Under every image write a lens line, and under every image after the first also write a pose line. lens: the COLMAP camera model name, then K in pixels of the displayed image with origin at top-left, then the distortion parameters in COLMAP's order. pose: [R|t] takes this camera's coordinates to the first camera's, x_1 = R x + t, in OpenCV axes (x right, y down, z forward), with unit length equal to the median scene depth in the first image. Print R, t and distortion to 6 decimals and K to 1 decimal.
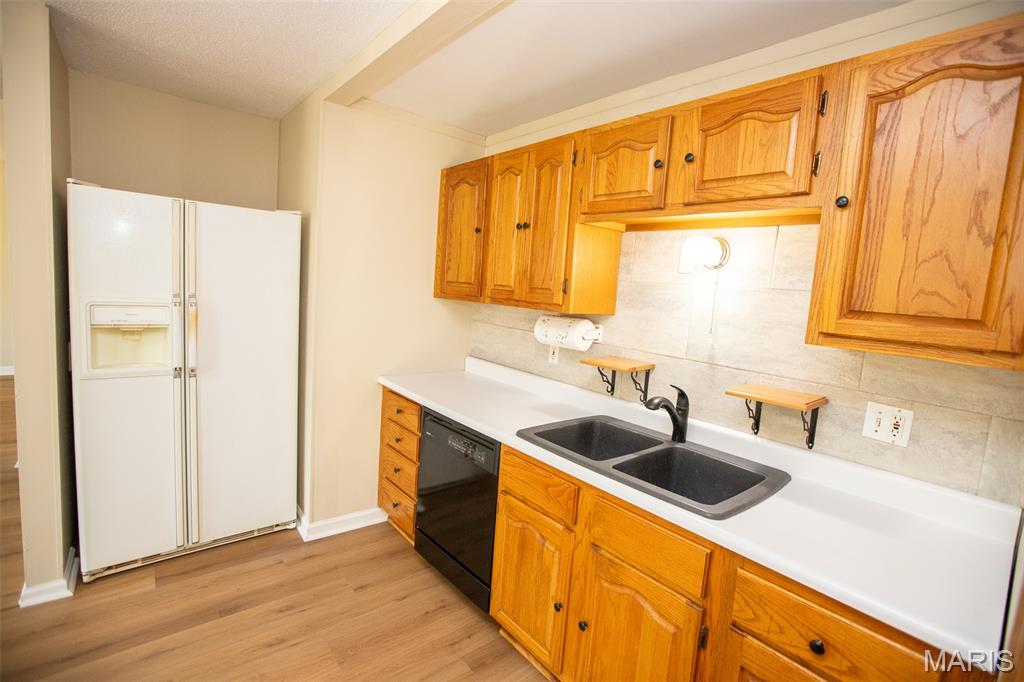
lens RADIAL K [[470.2, 0, 514.8], [0, 470.2, 336.0], [0, 0, 1]] dist [-0.047945, 0.018414]
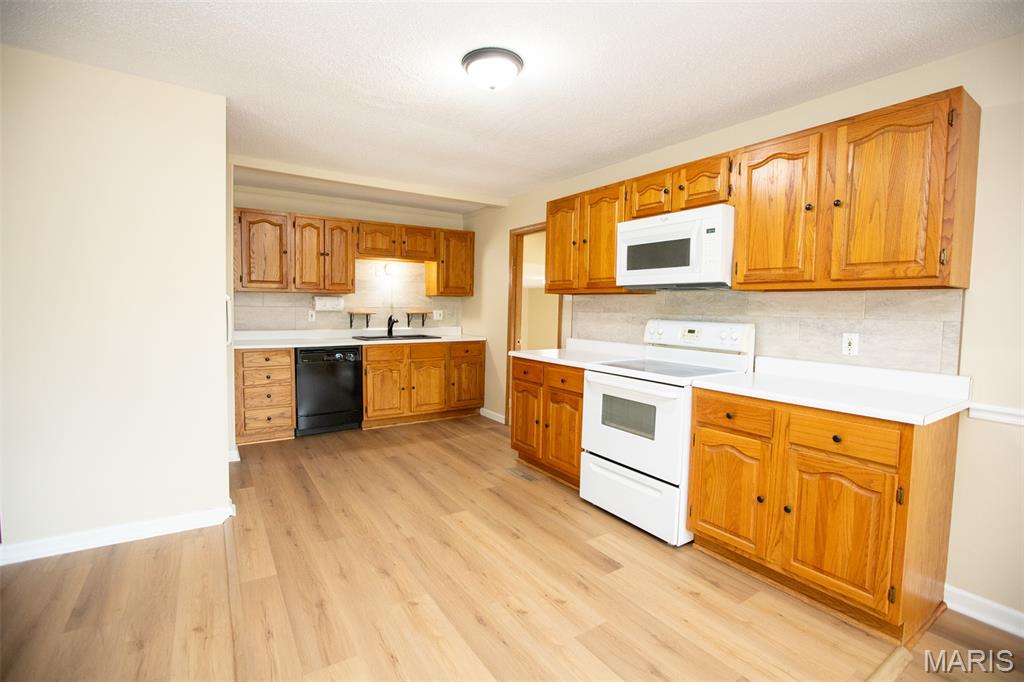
lens RADIAL K [[470.2, 0, 514.8], [0, 470.2, 336.0], [0, 0, 1]] dist [-0.047945, 0.018414]
pose [[0.099038, -0.140300, 0.985143, -2.439951], [0.095484, 0.986782, 0.130934, -0.075516], [-0.990492, 0.081098, 0.111125, -0.075571]]
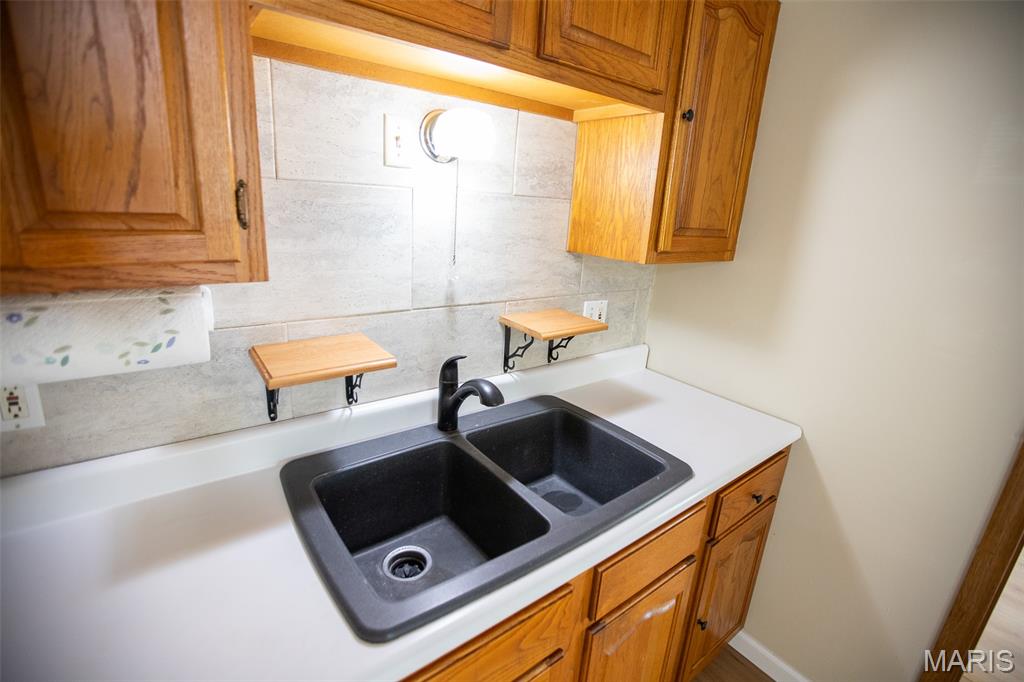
lens RADIAL K [[470.2, 0, 514.8], [0, 470.2, 336.0], [0, 0, 1]] dist [-0.047945, 0.018414]
pose [[0.046943, -0.343218, 0.938082, -0.250963], [0.045732, 0.938871, 0.341218, -0.134884], [-0.997850, 0.026883, 0.059770, 0.870468]]
